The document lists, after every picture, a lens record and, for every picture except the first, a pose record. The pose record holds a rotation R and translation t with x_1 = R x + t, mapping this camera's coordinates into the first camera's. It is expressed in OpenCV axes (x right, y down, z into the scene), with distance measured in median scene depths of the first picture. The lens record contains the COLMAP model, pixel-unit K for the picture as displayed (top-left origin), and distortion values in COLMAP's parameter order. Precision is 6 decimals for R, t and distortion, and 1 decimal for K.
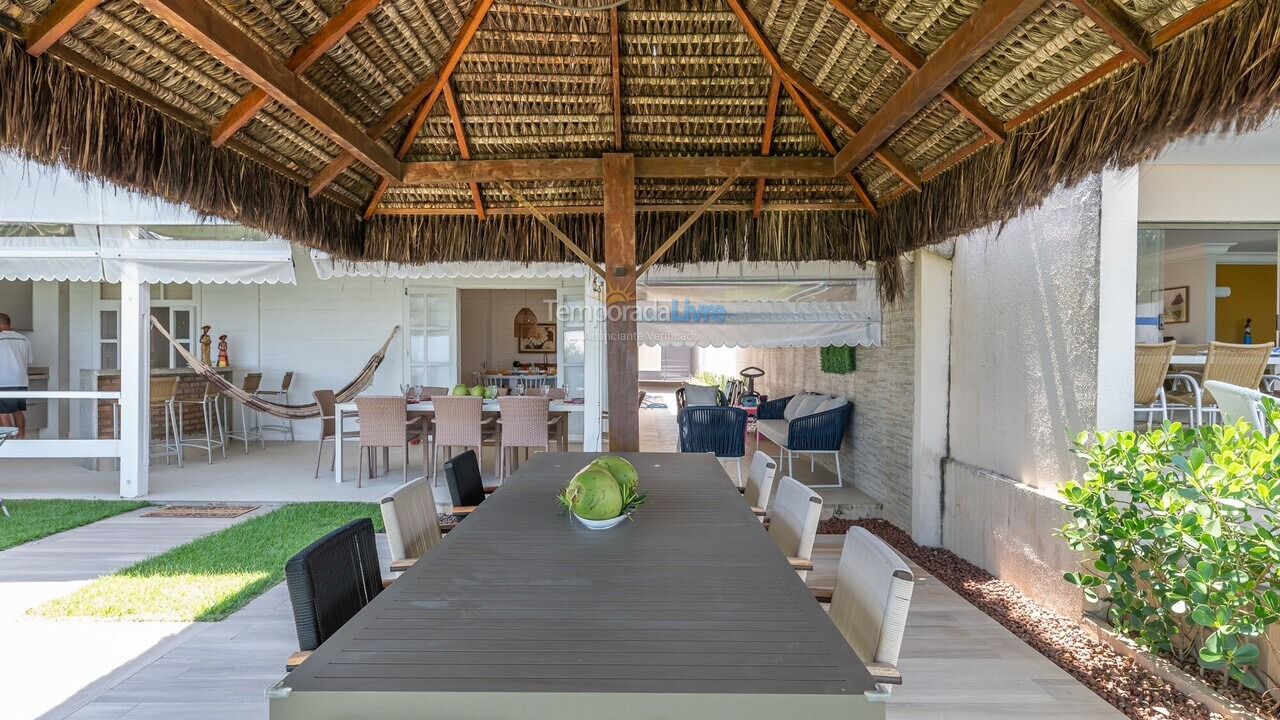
lens RADIAL K [[735.2, 0, 640.0], [0, 735.2, 363.5], [0, 0, 1]] dist [0.004975, -0.001490]
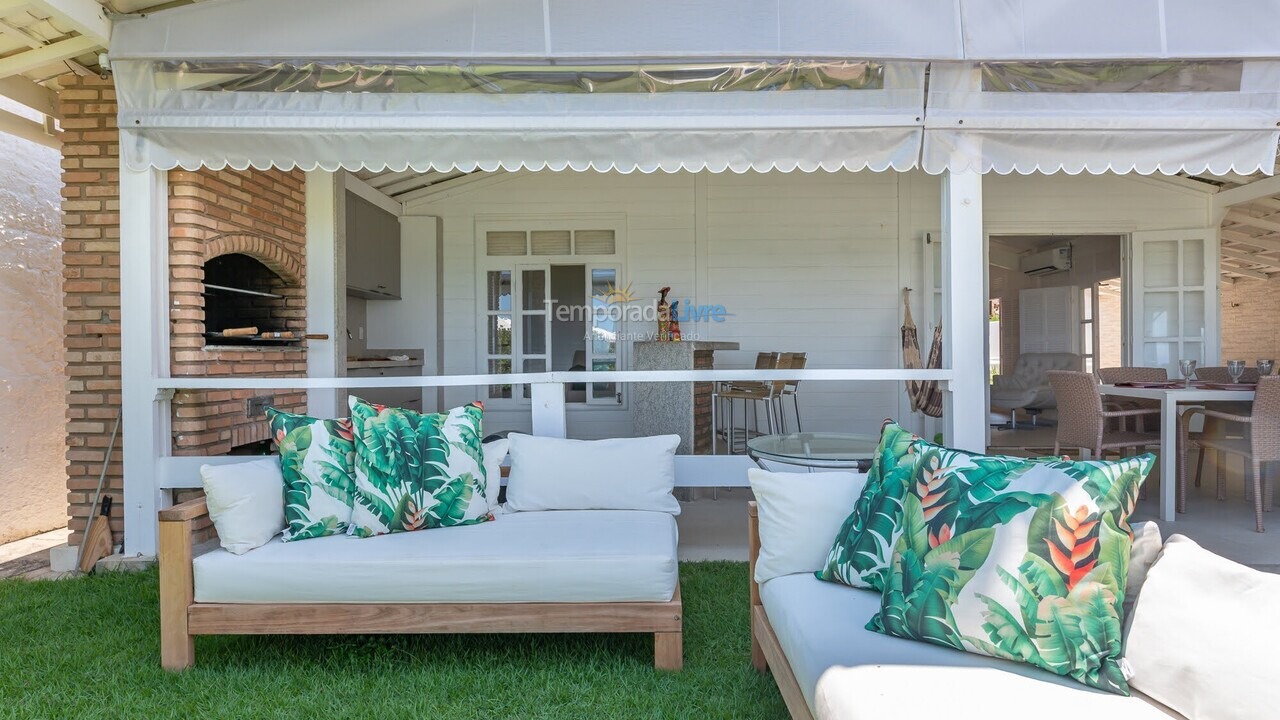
lens RADIAL K [[735.2, 0, 645.4], [0, 735.2, 370.2], [0, 0, 1]] dist [0.004975, -0.001490]
pose [[0.999957, -0.008118, 0.004374, -0.941205], [0.008066, 0.999900, 0.011656, 0.031823], [-0.004468, -0.011621, 0.999922, 0.442527]]
